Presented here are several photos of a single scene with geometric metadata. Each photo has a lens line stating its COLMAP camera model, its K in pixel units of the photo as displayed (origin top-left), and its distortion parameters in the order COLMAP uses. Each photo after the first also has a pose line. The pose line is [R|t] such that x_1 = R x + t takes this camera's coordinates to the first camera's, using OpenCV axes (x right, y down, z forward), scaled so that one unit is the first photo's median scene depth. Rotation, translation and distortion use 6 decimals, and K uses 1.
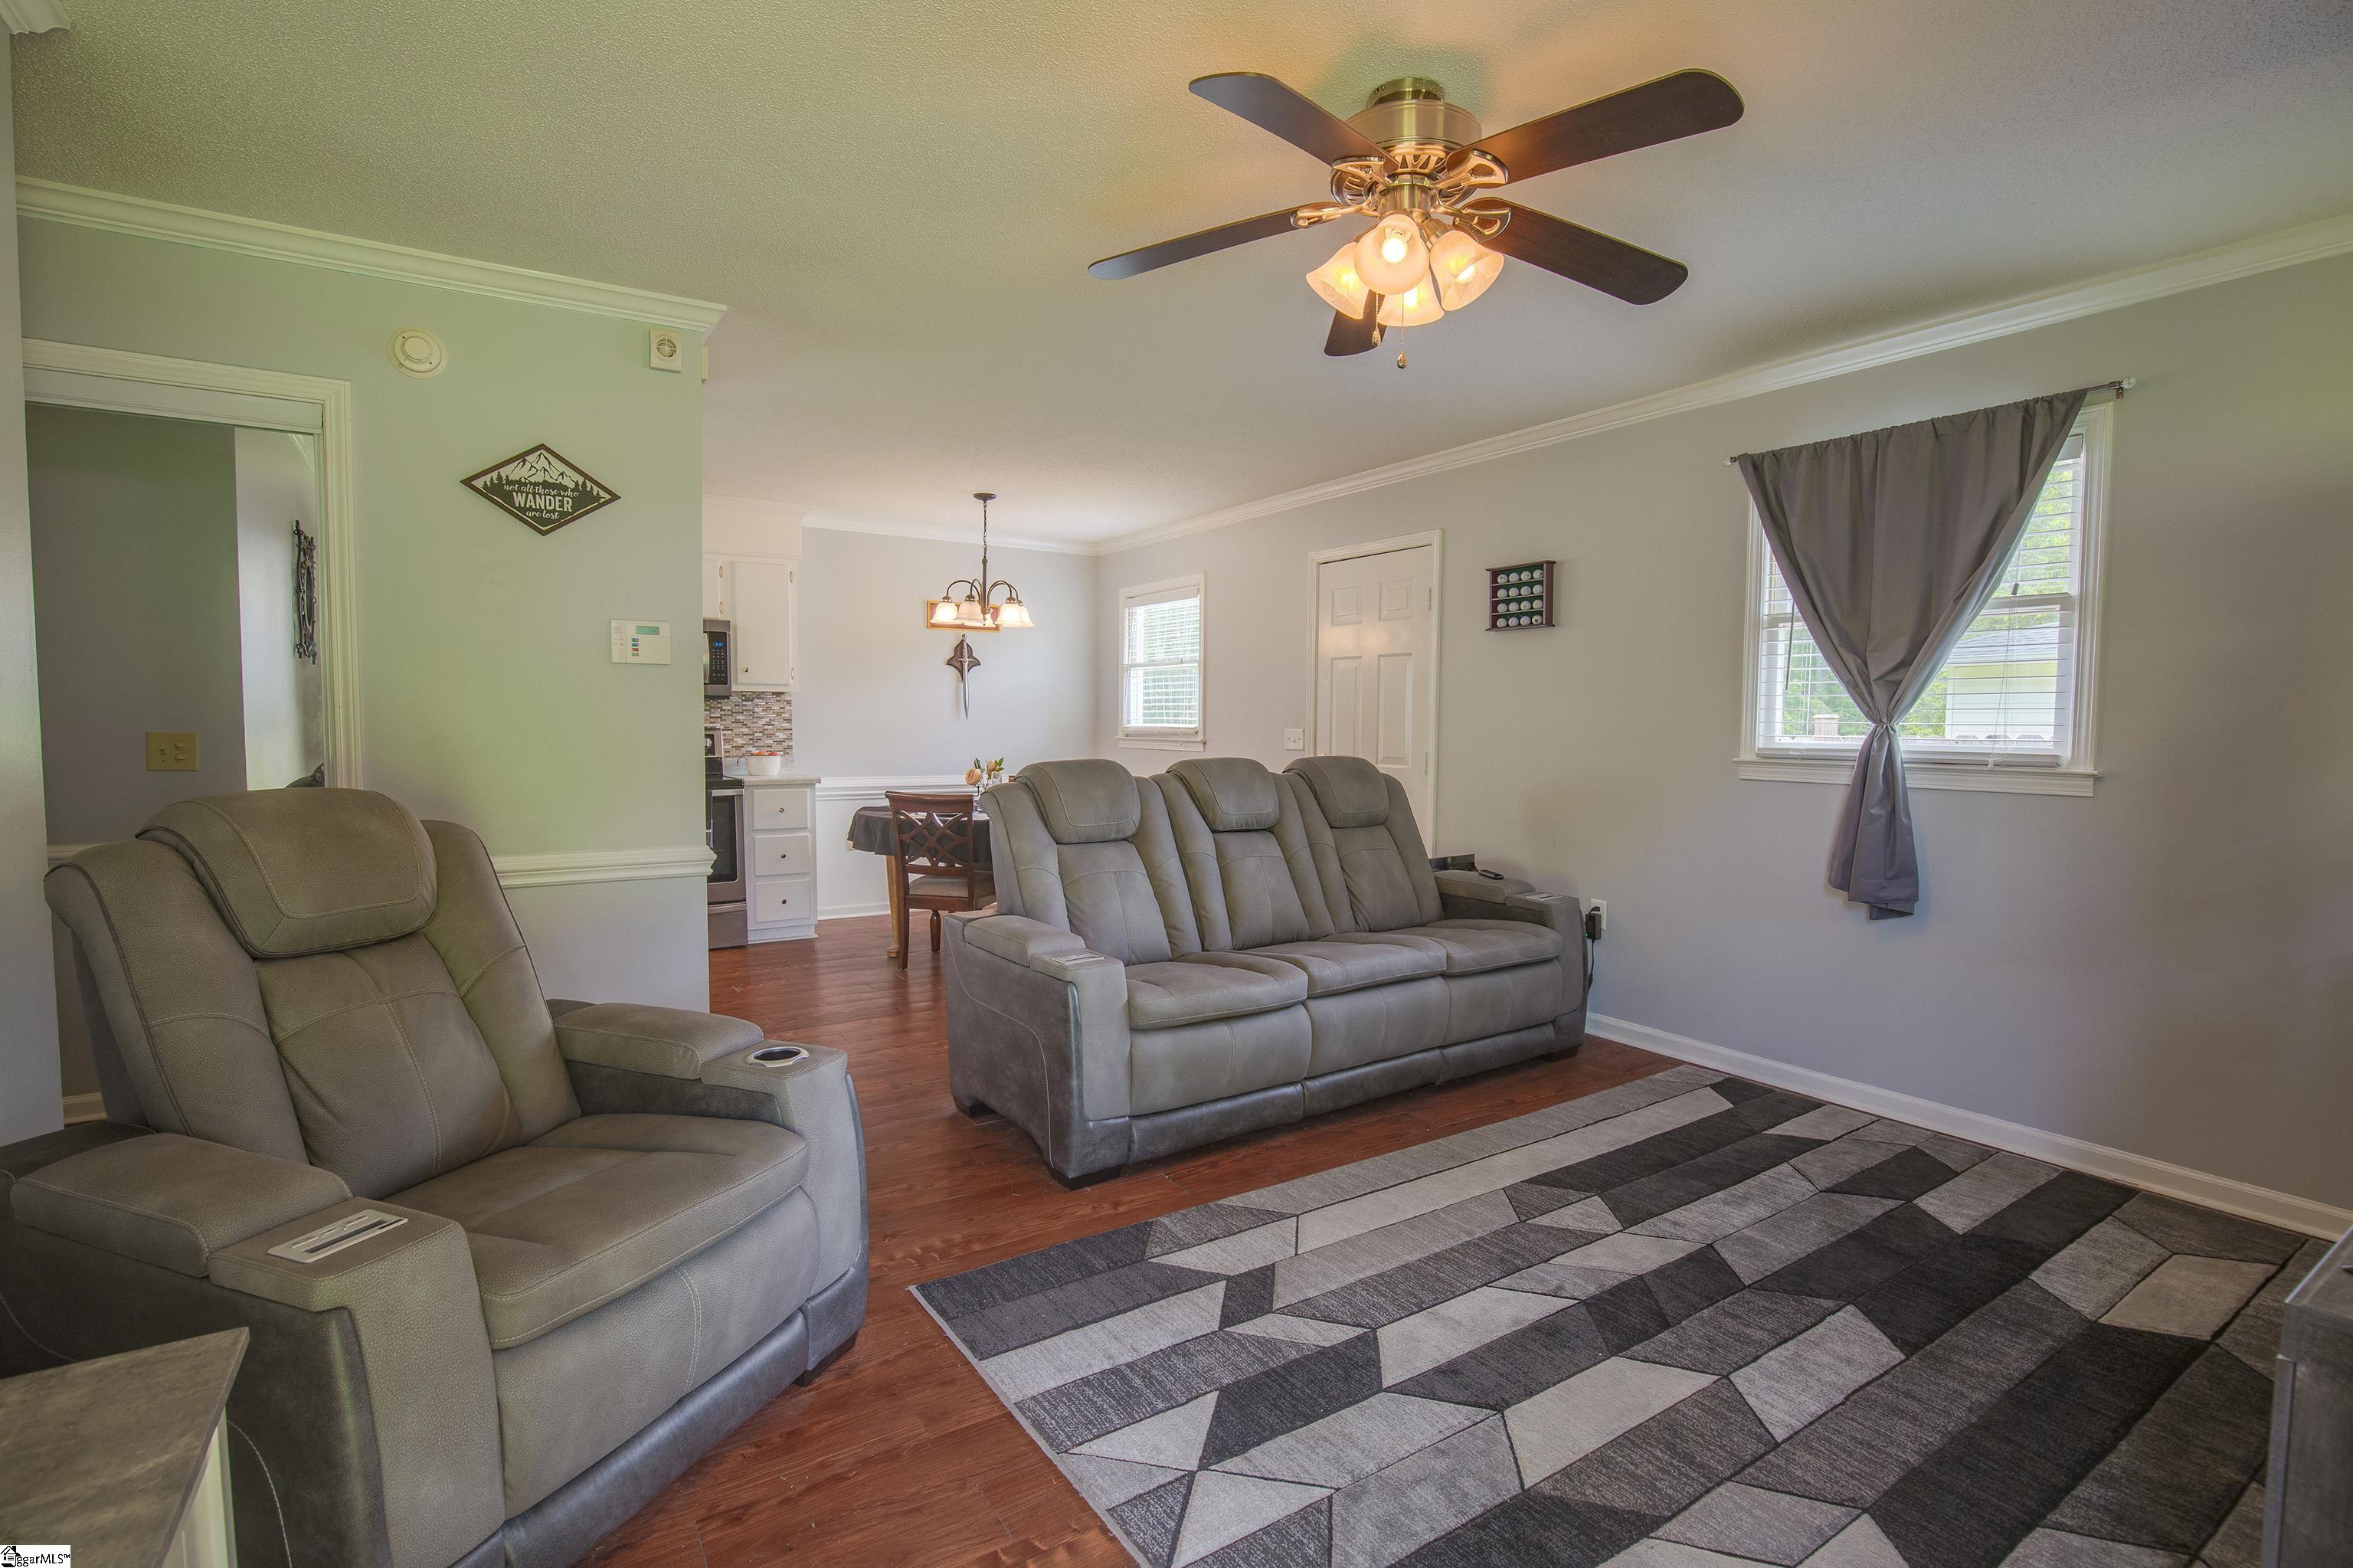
lens RADIAL K [[1107.0, 0, 1187.0], [0, 1107.0, 794.4], [0, 0, 1]] dist [-0.032962, 0.000410]
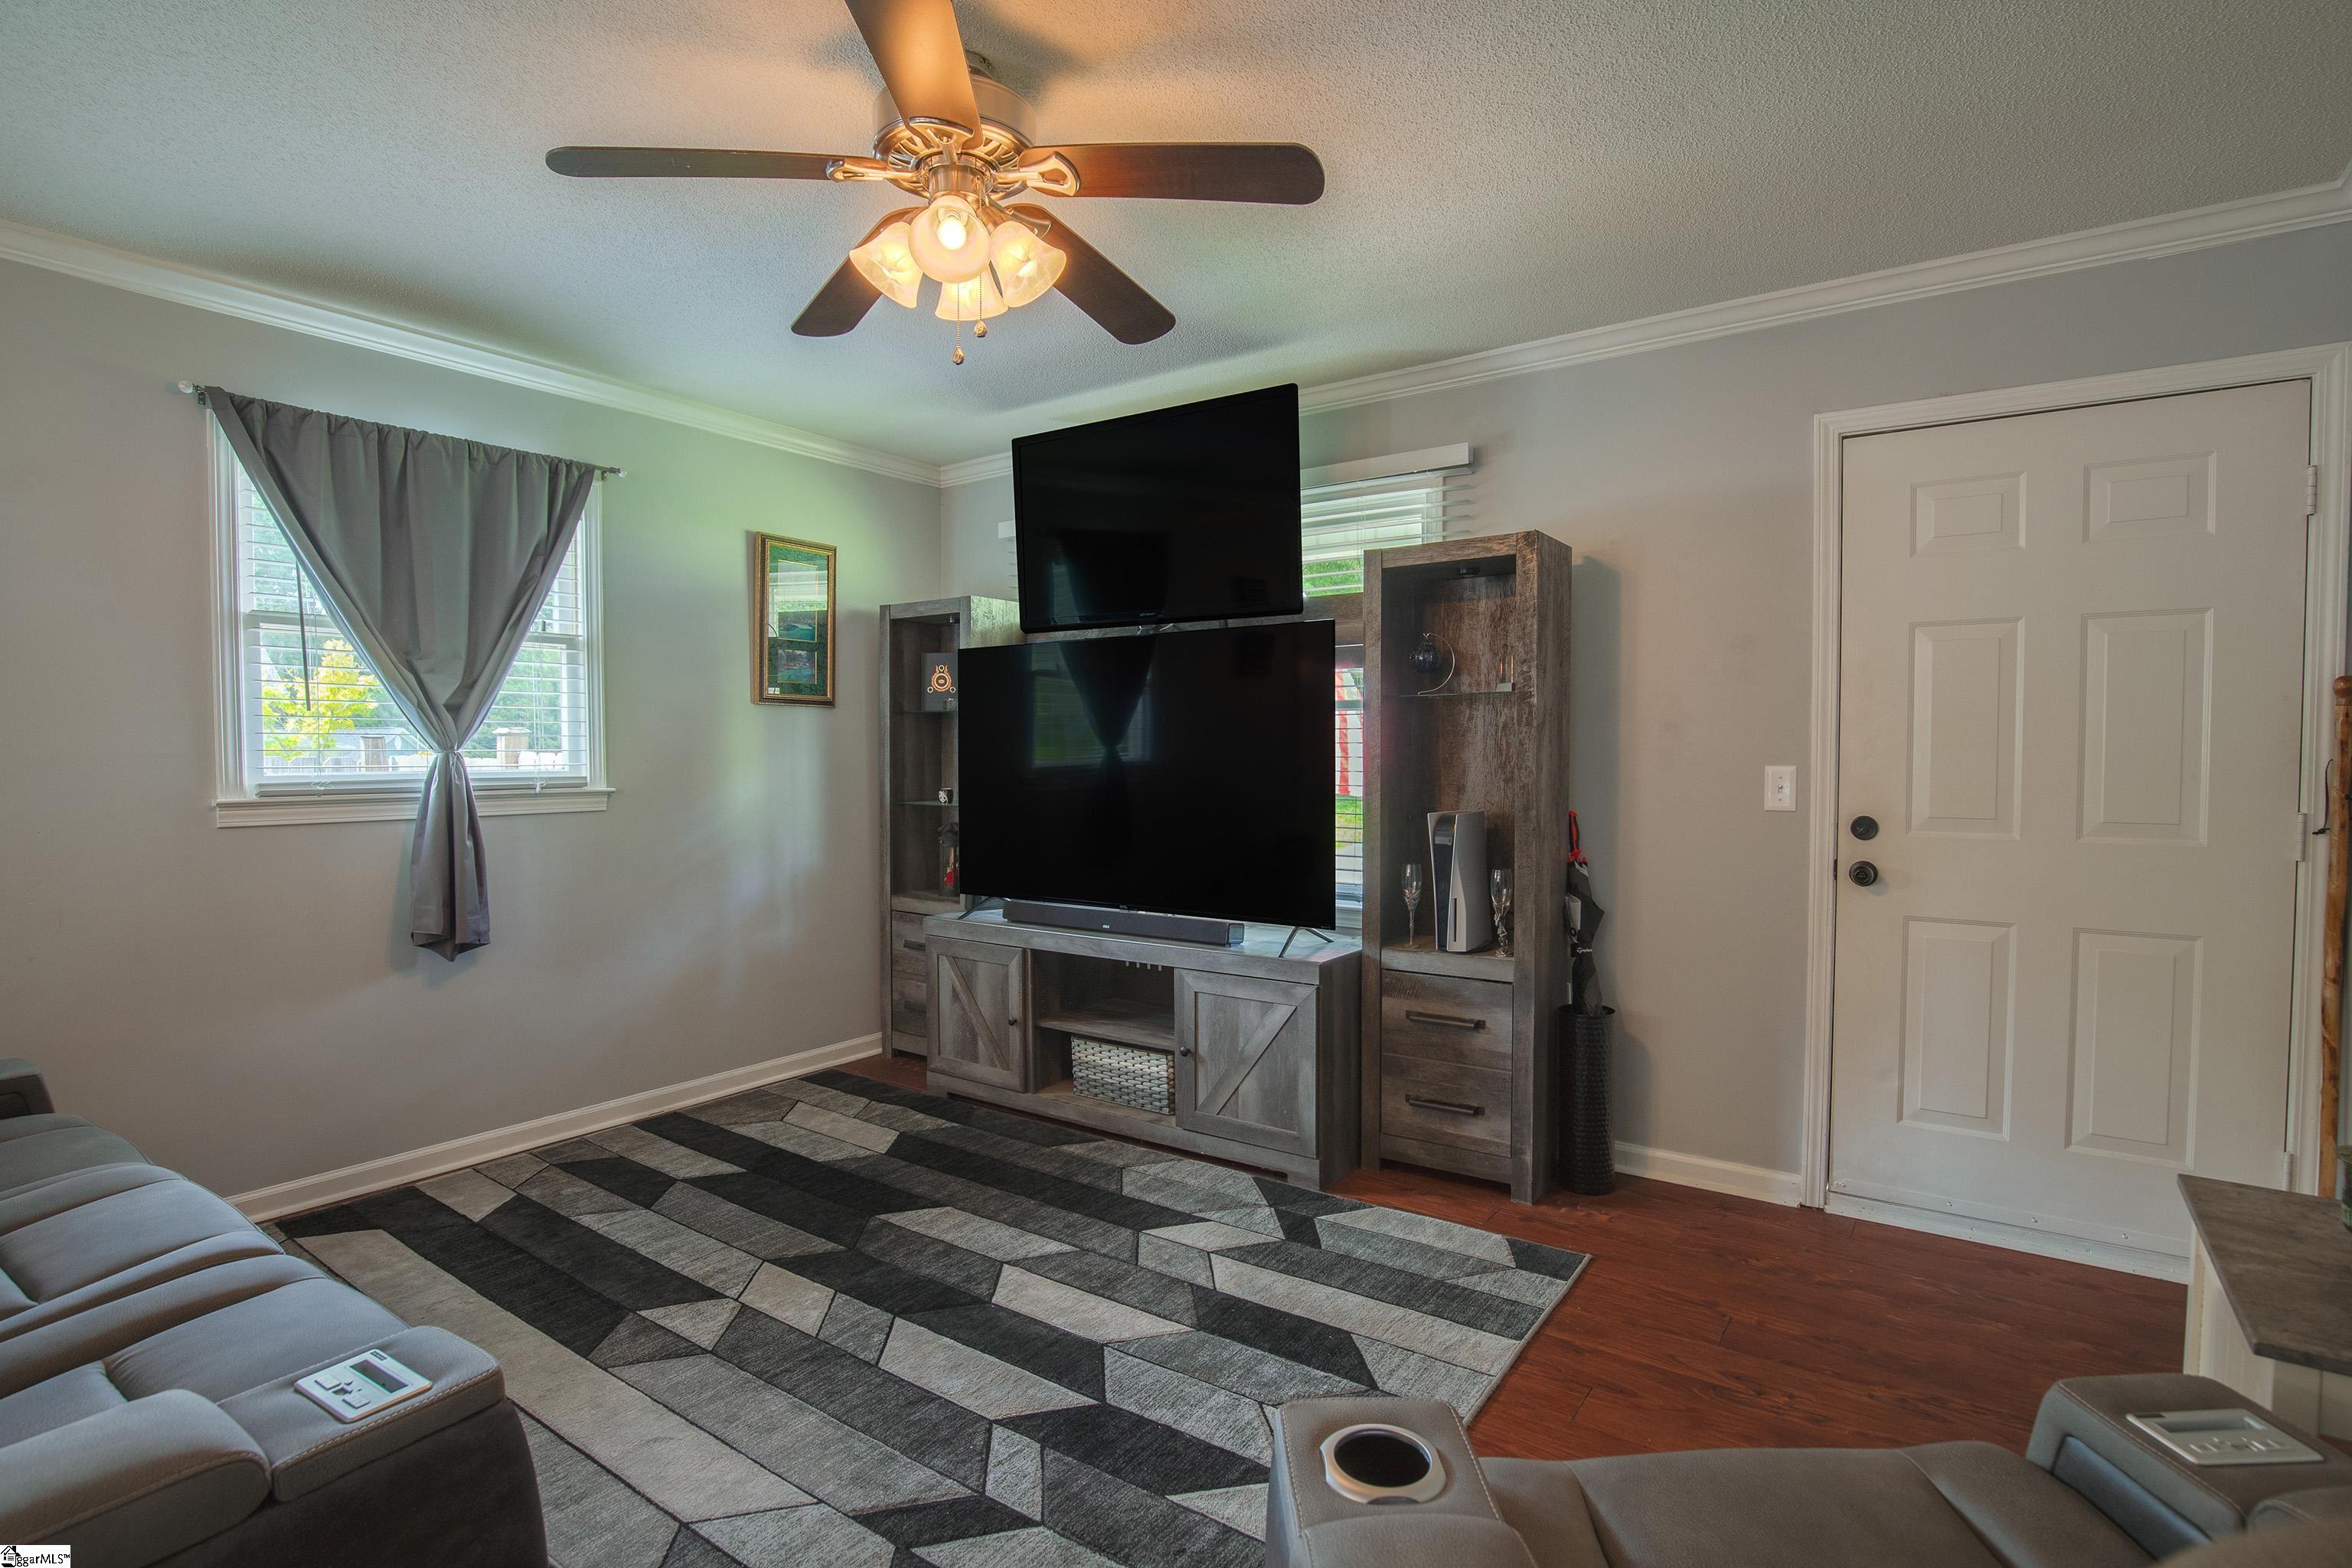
lens RADIAL K [[1122.3, 0, 1182.8], [0, 1122.3, 795.1], [0, 0, 1]] dist [-0.022206, 0.000188]
pose [[-0.359770, -0.043239, 0.932039, -0.548852], [0.064040, 0.995426, 0.070899, -0.062218], [-0.930841, 0.085195, -0.355355, 0.866100]]
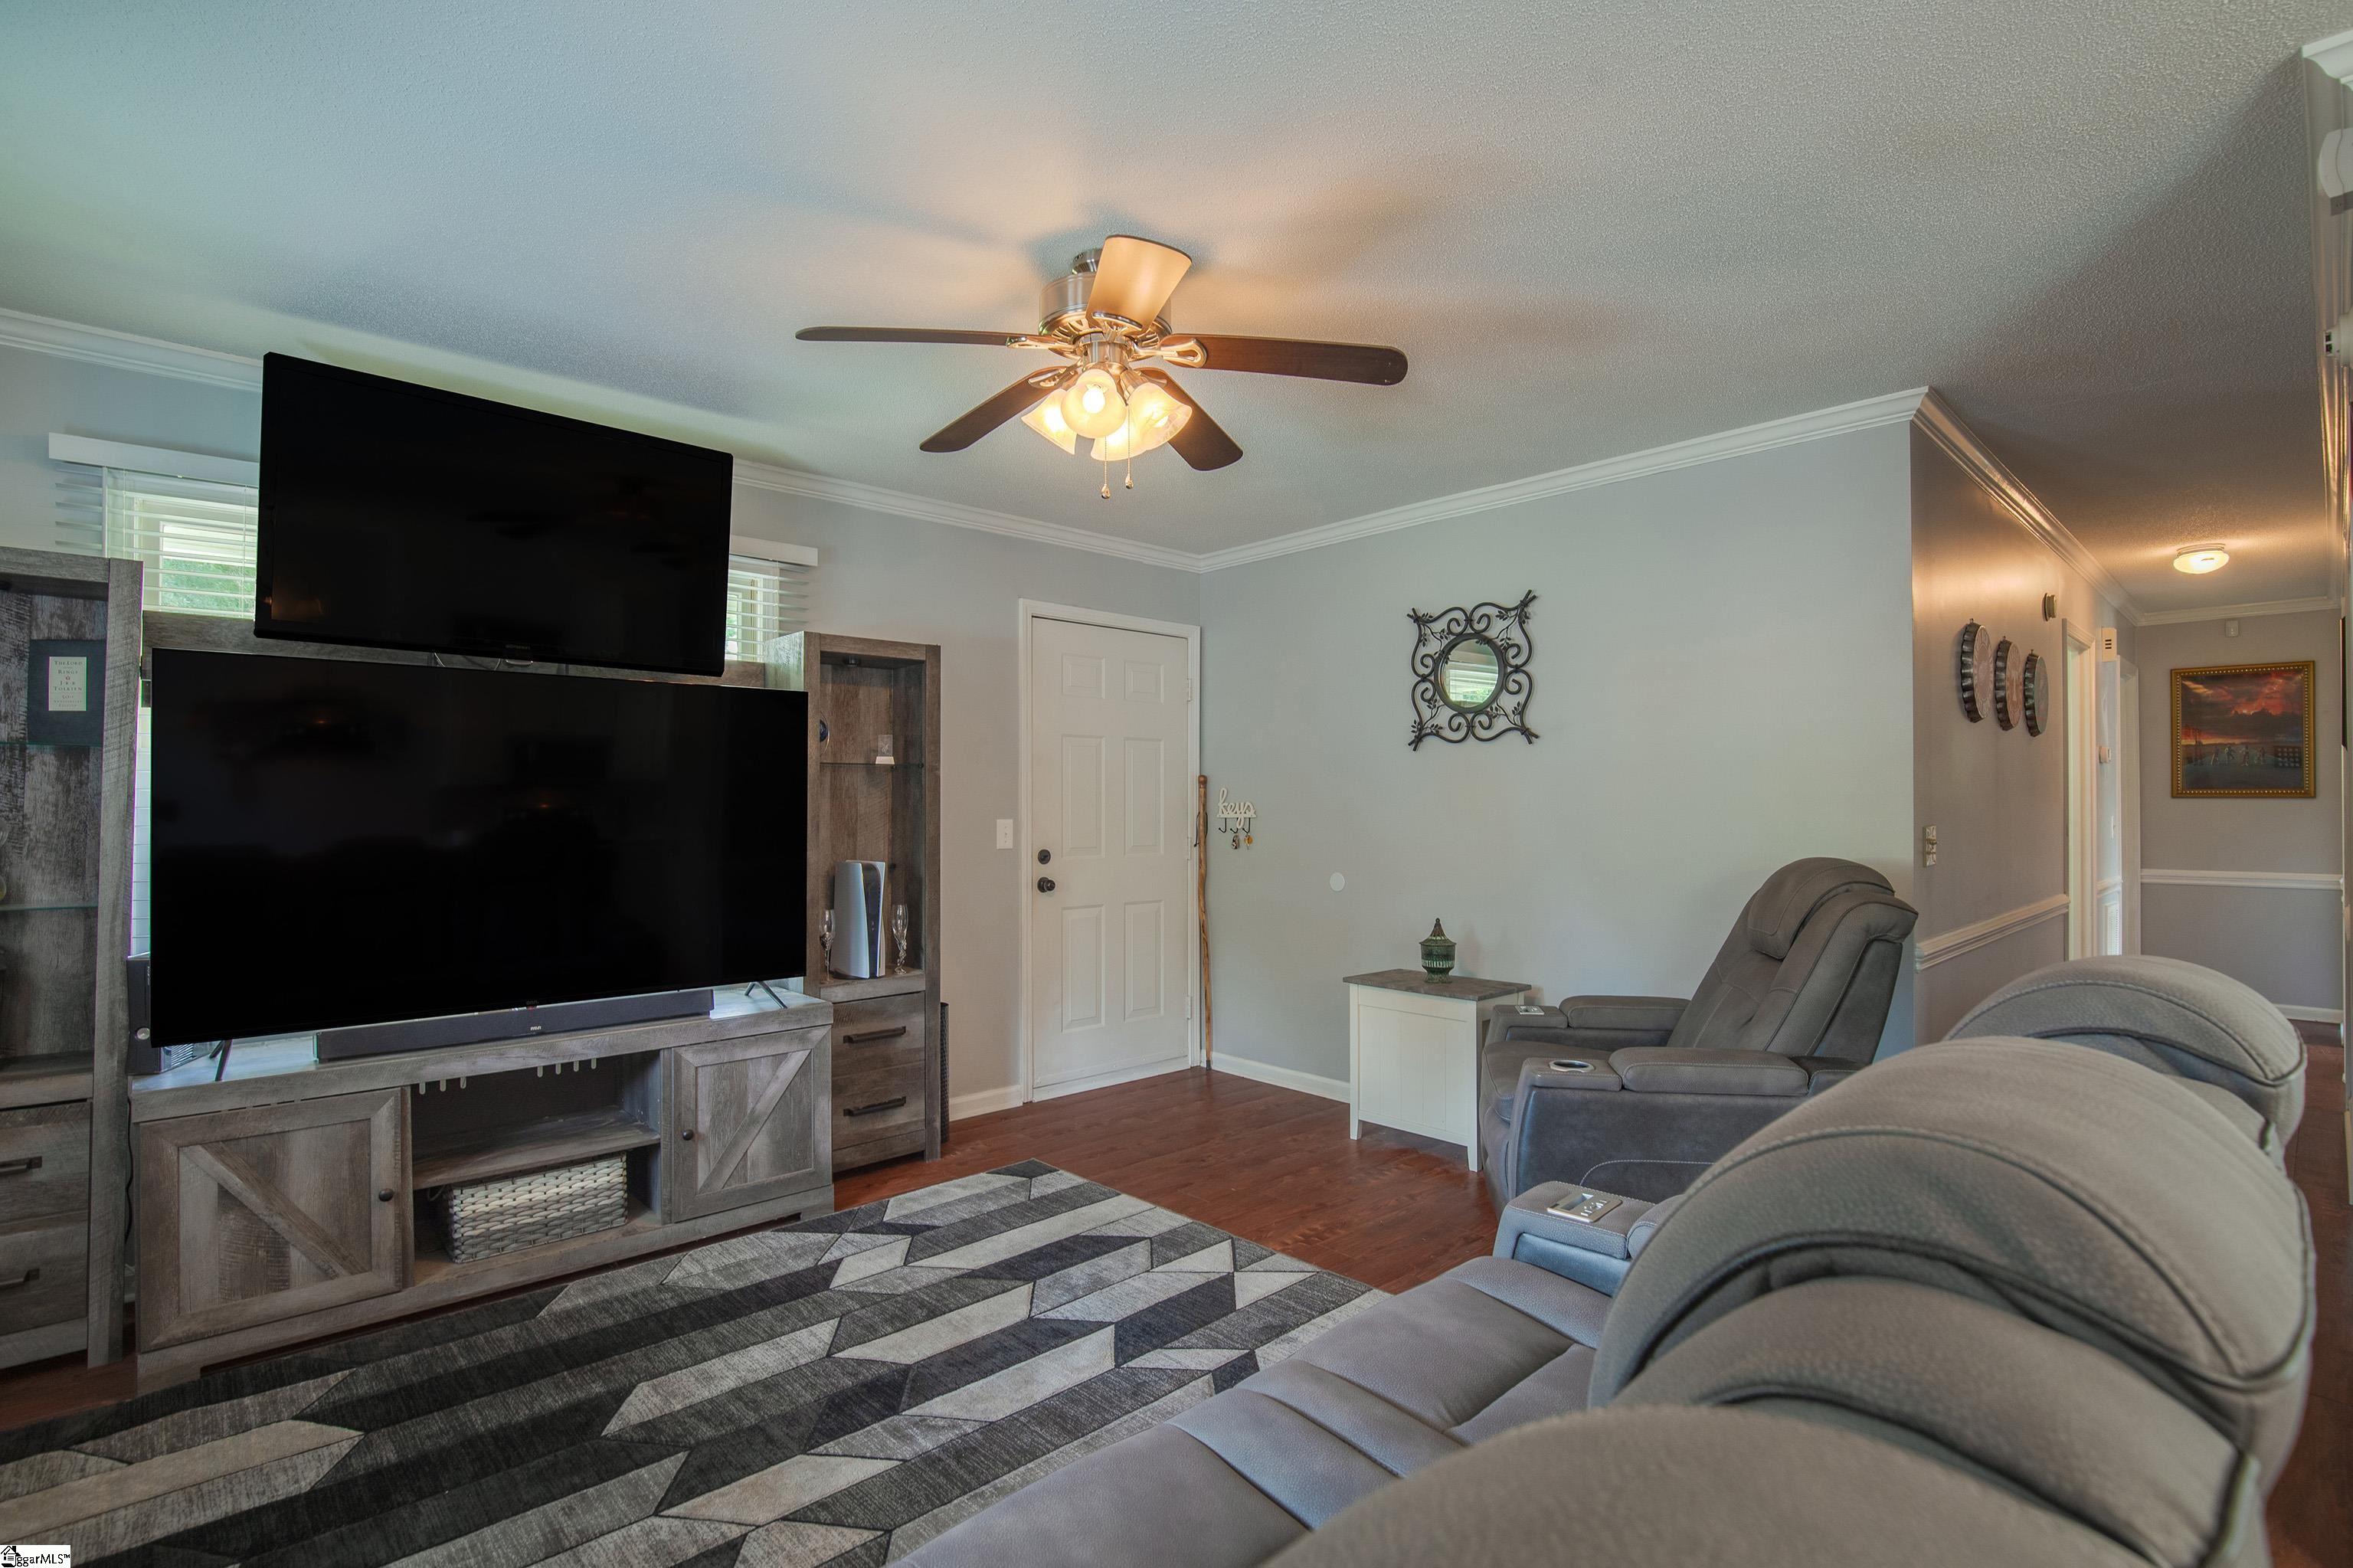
lens RADIAL K [[1122.5, 0, 1171.3], [0, 1122.5, 796.3], [0, 0, 1]] dist [-0.029896, 0.001428]
pose [[-0.986368, -0.009005, -0.164306, 0.232453], [-0.019044, 0.998039, 0.059627, -0.112209], [0.163447, 0.061943, -0.984606, 1.575008]]
